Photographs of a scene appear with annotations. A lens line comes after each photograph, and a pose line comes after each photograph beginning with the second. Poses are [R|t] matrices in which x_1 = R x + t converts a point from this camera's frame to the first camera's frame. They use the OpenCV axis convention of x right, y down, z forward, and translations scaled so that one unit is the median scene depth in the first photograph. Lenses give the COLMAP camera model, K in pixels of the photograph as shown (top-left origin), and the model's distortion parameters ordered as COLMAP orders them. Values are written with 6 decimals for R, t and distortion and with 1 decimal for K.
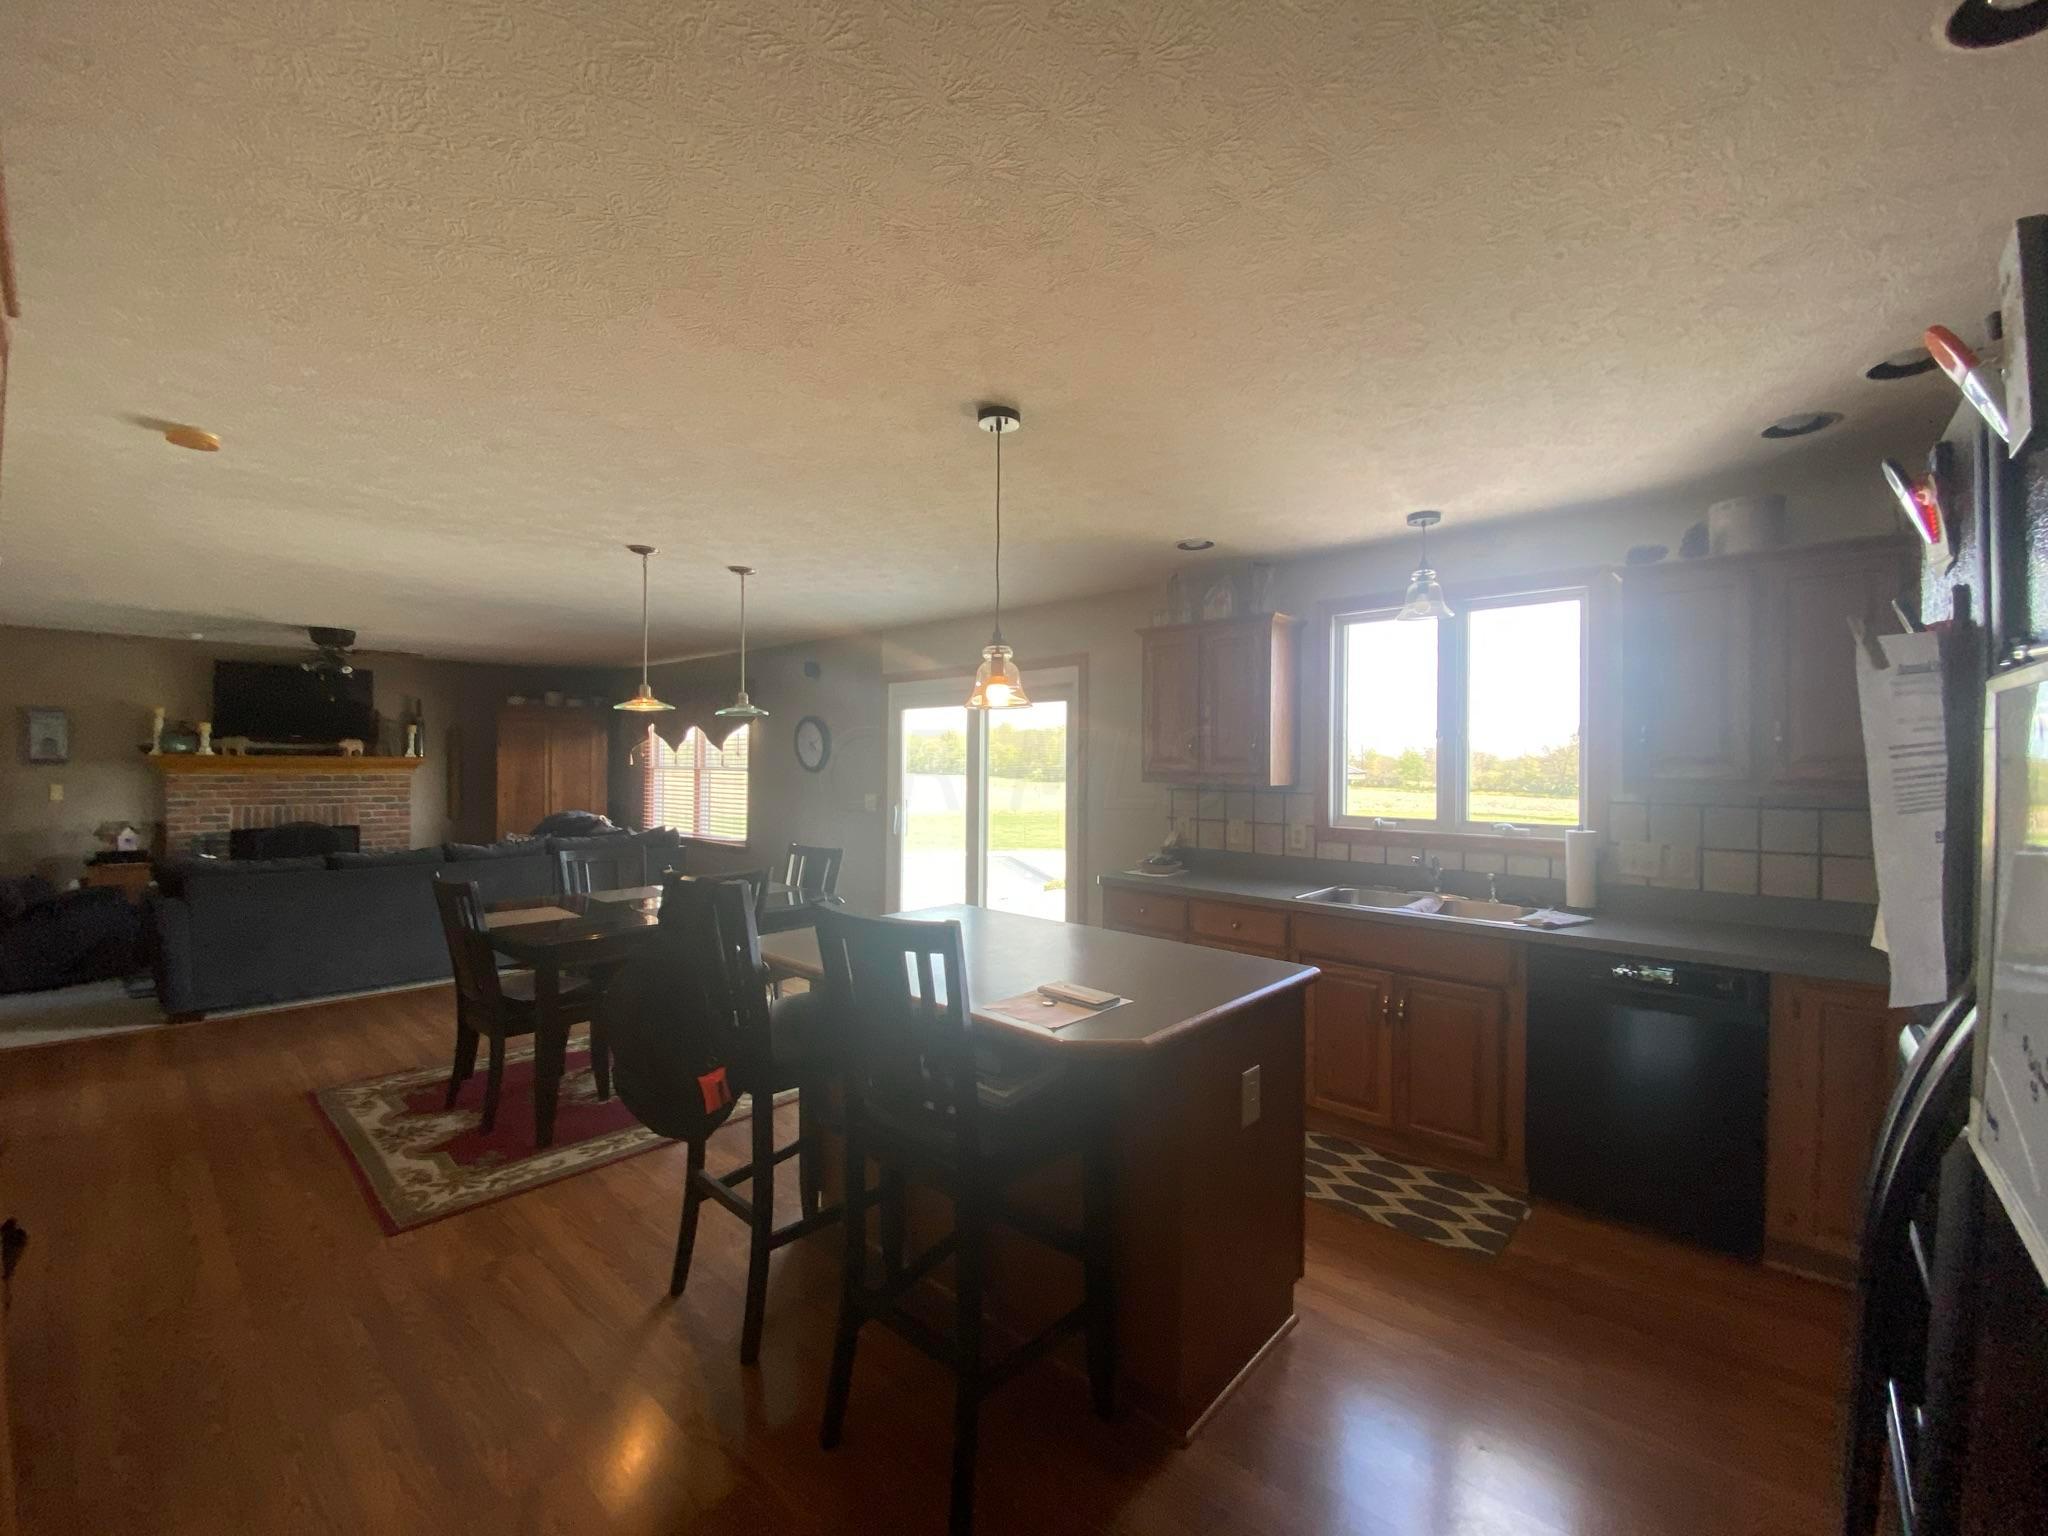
lens RADIAL K [[843.2, 0, 1024.0], [0, 843.2, 768.0], [0, 0, 1]] dist [-0.000423, -0.007517]
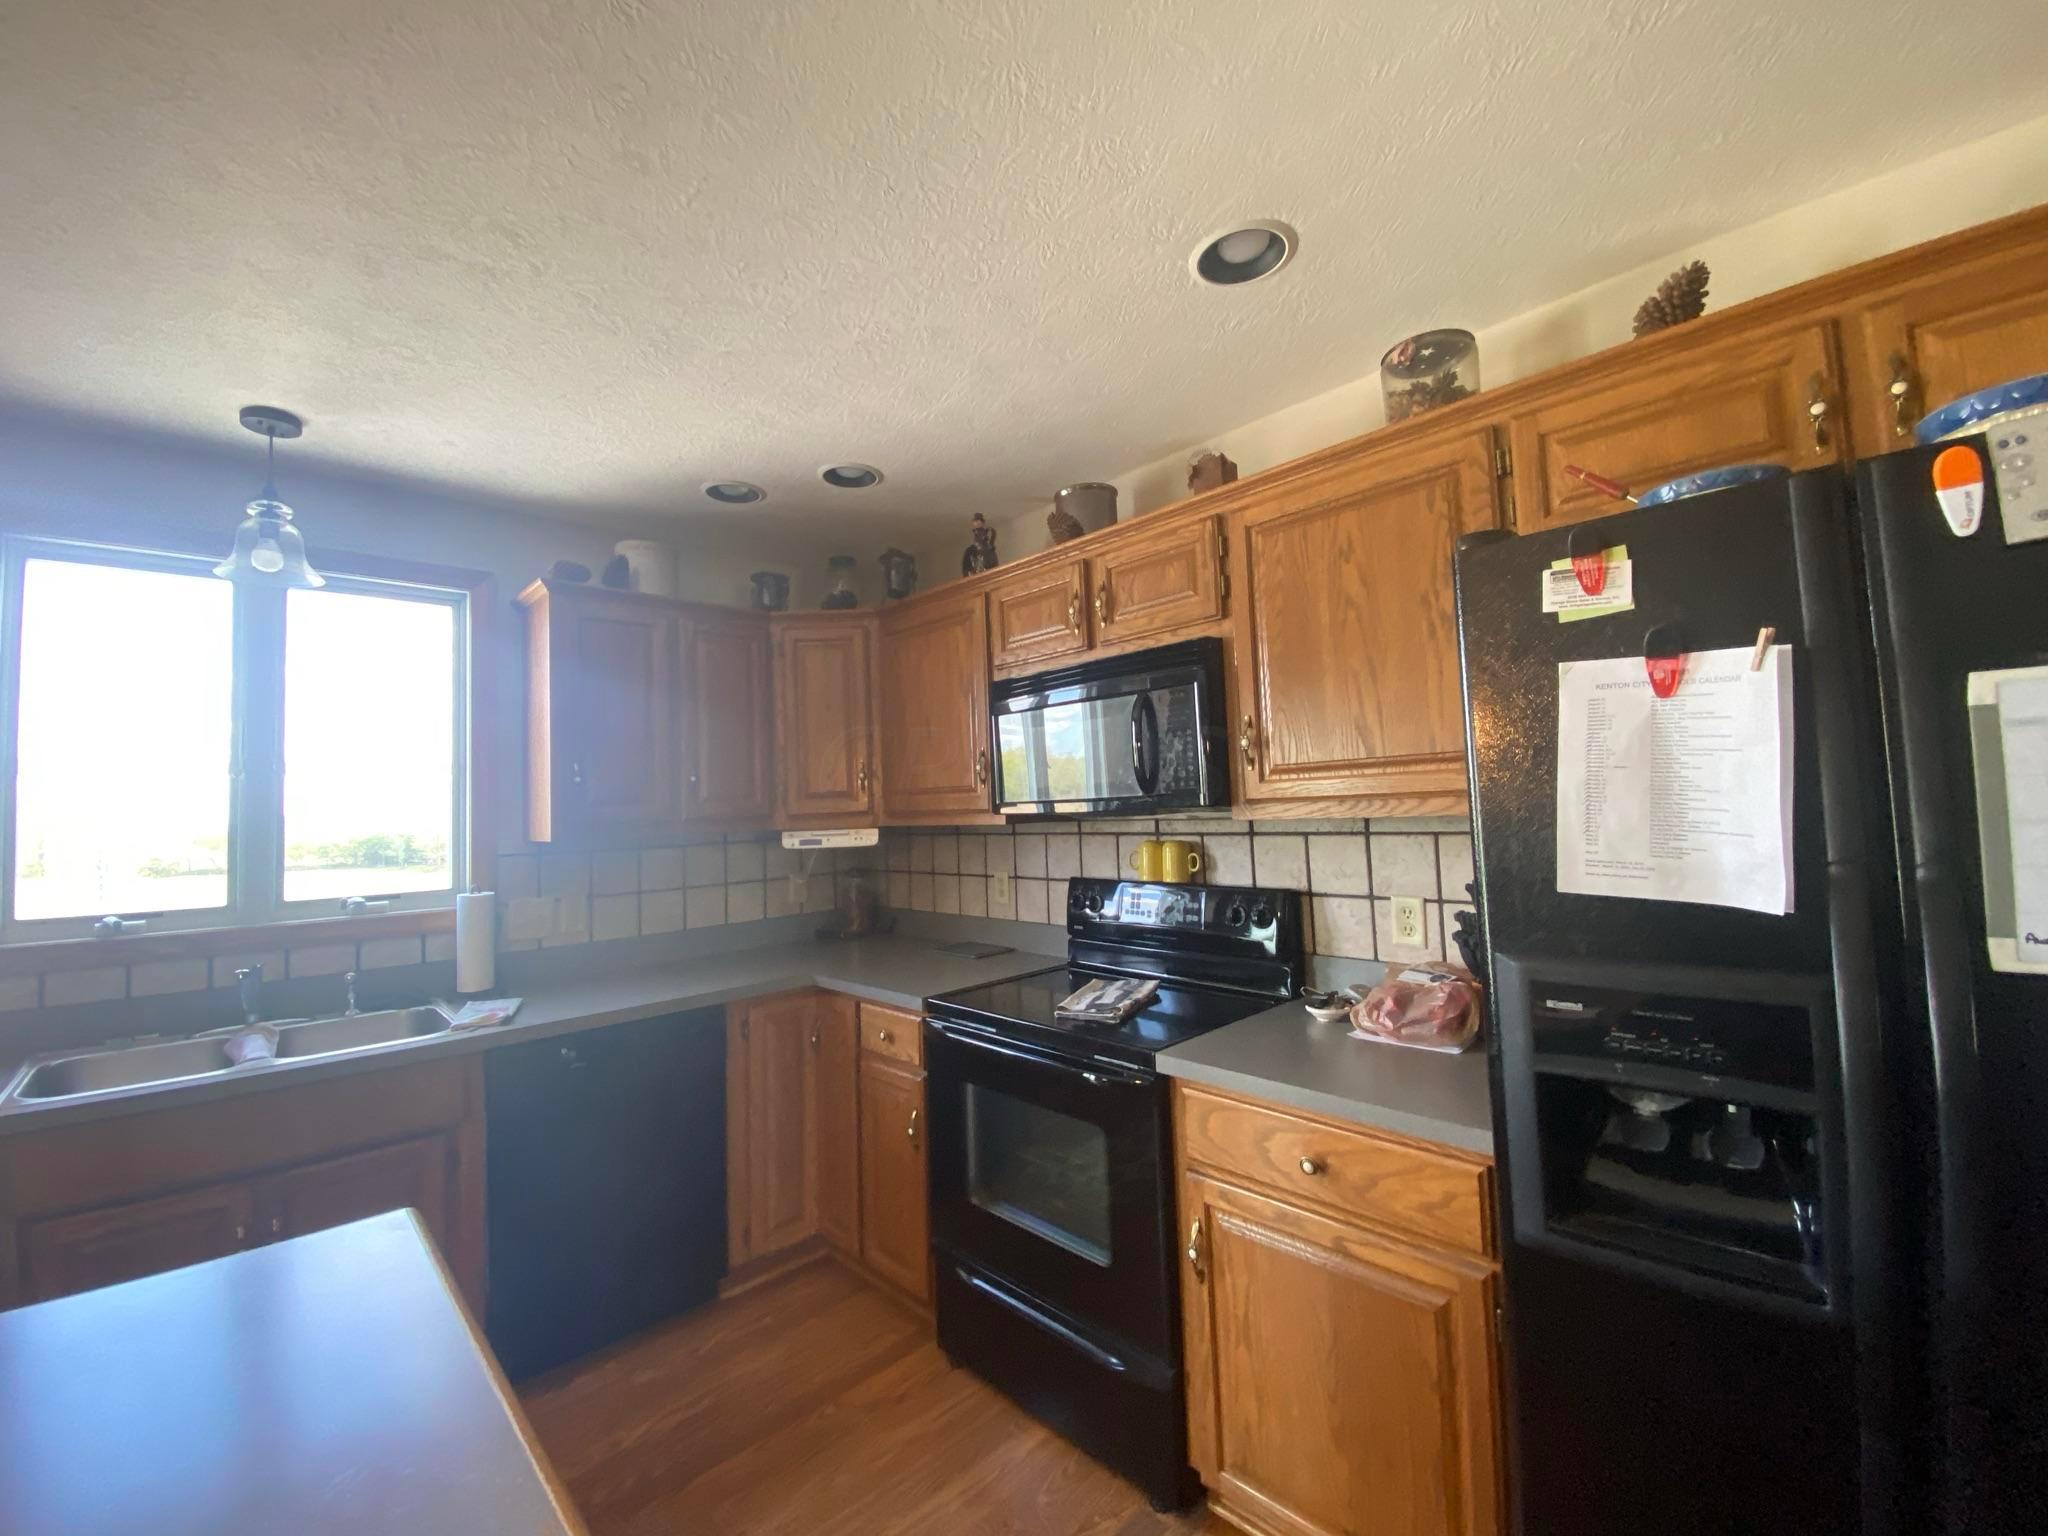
lens RADIAL K [[818.3, 0, 1046.6], [0, 818.3, 759.6], [0, 0, 1]] dist [-0.007957, -0.000038]
pose [[0.066321, 0.048544, 0.996617, -0.076478], [0.041669, 0.997810, -0.051375, 0.010126], [-0.996928, 0.044935, 0.064153, 0.400330]]
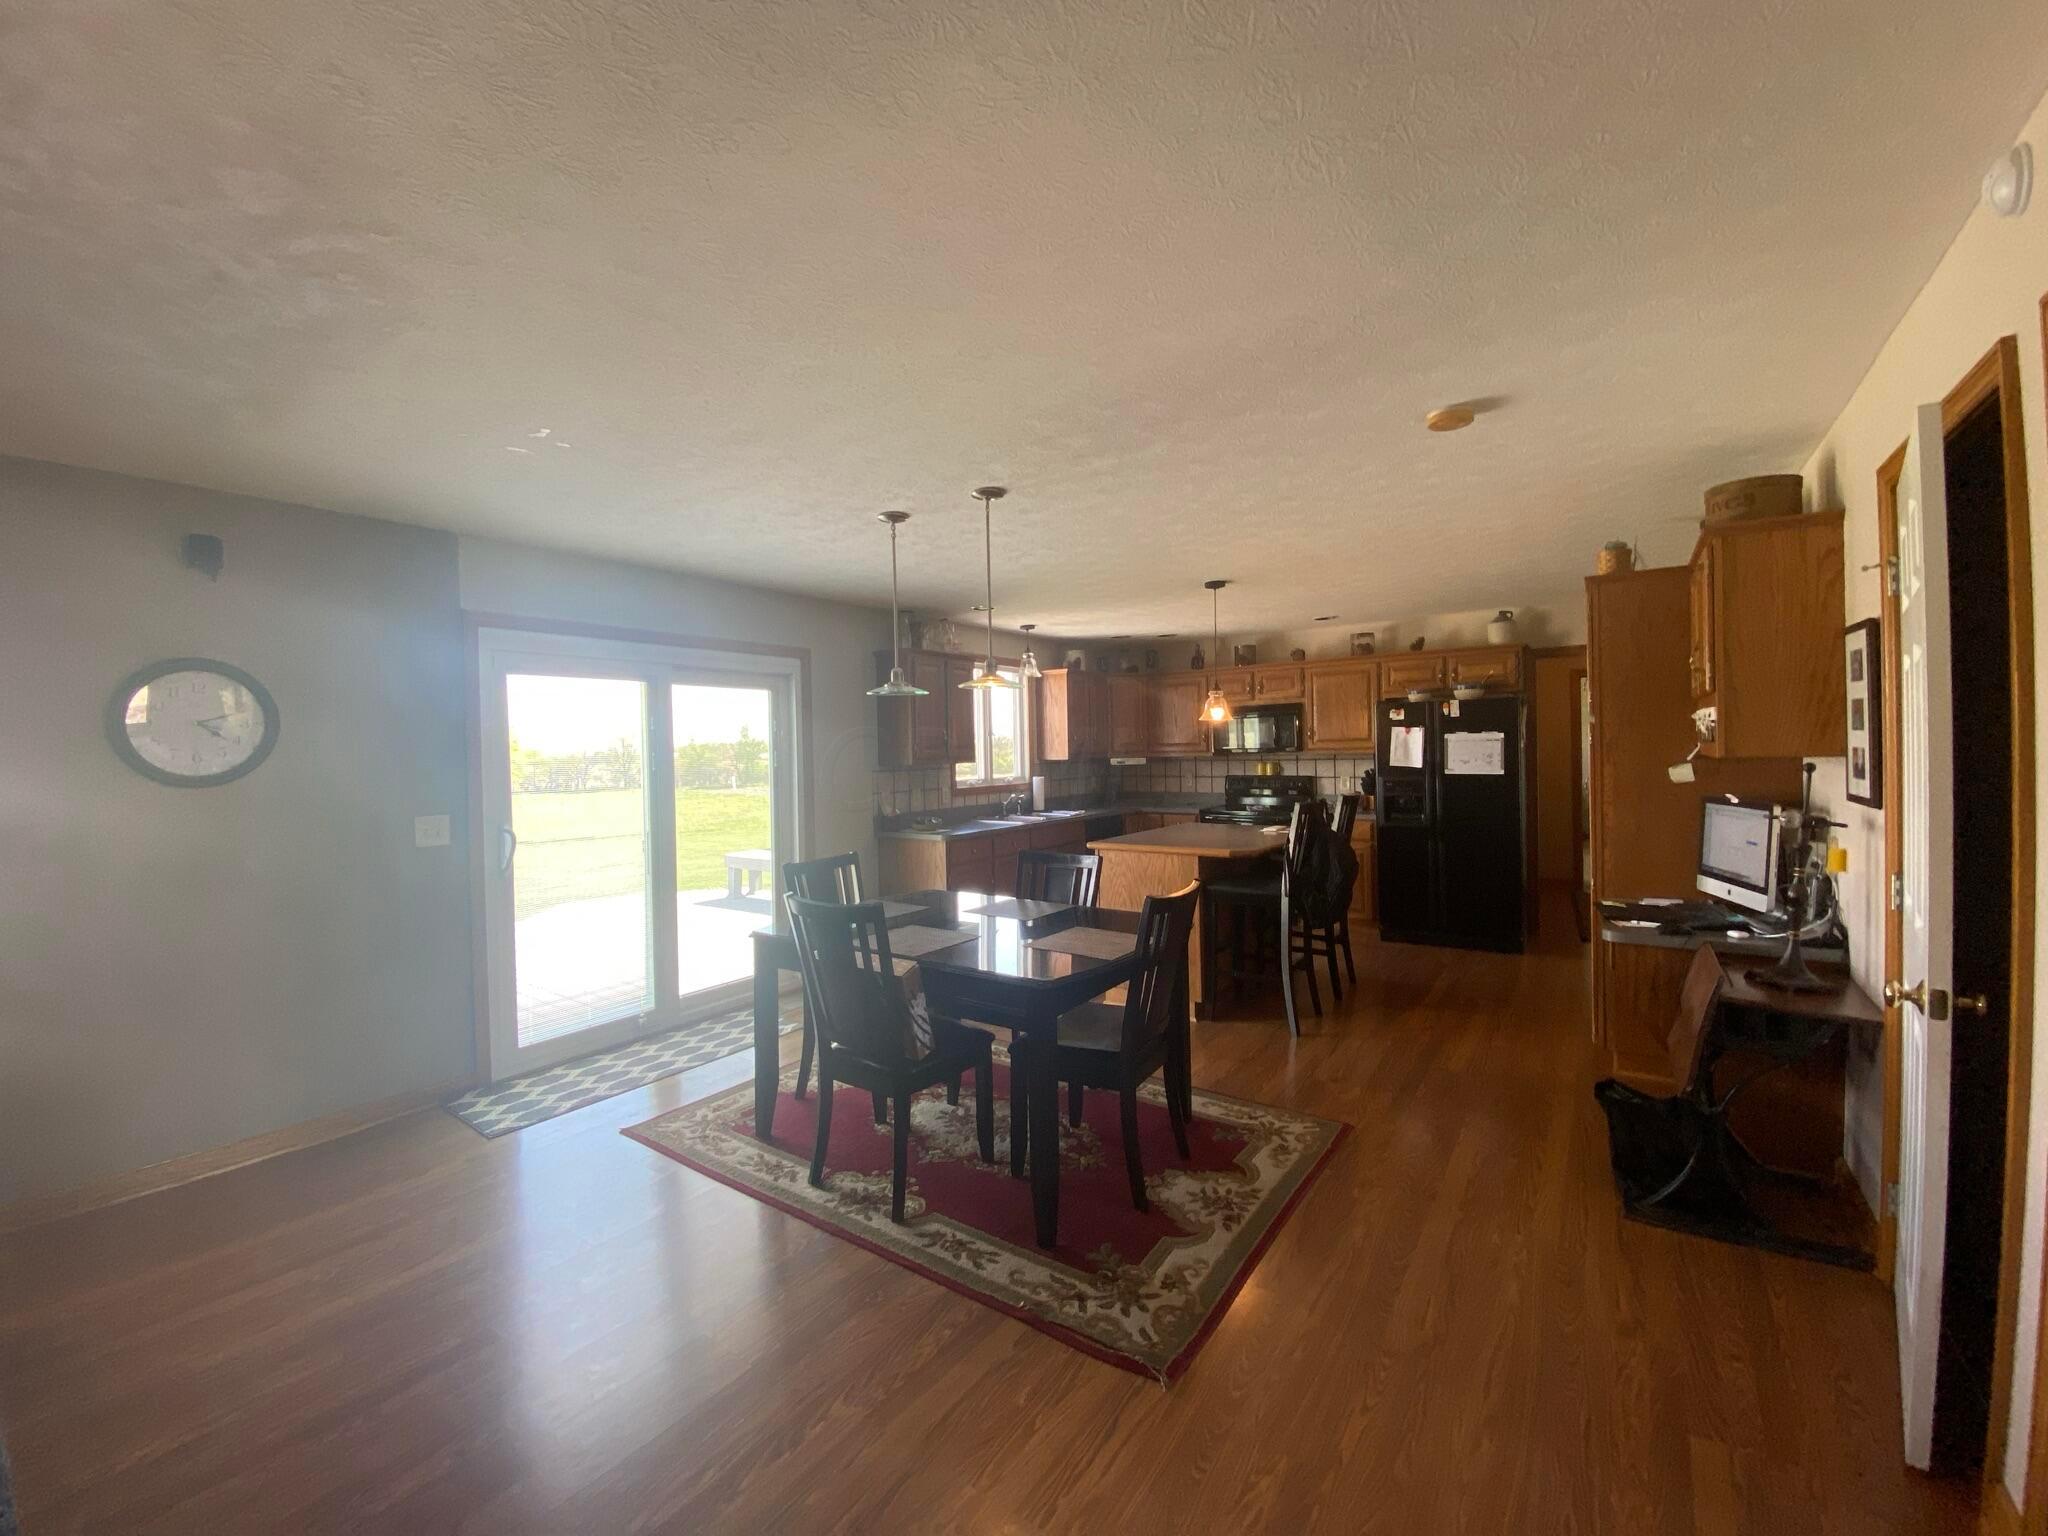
lens RADIAL K [[824.4, 0, 1024.0], [0, 824.4, 768.0], [0, 0, 1]] dist [0.000600, 0.000237]
pose [[-0.116553, -0.027373, 0.992807, -1.455660], [0.021196, 0.999324, 0.030041, -0.015594], [-0.992958, 0.024545, -0.115894, 1.234294]]
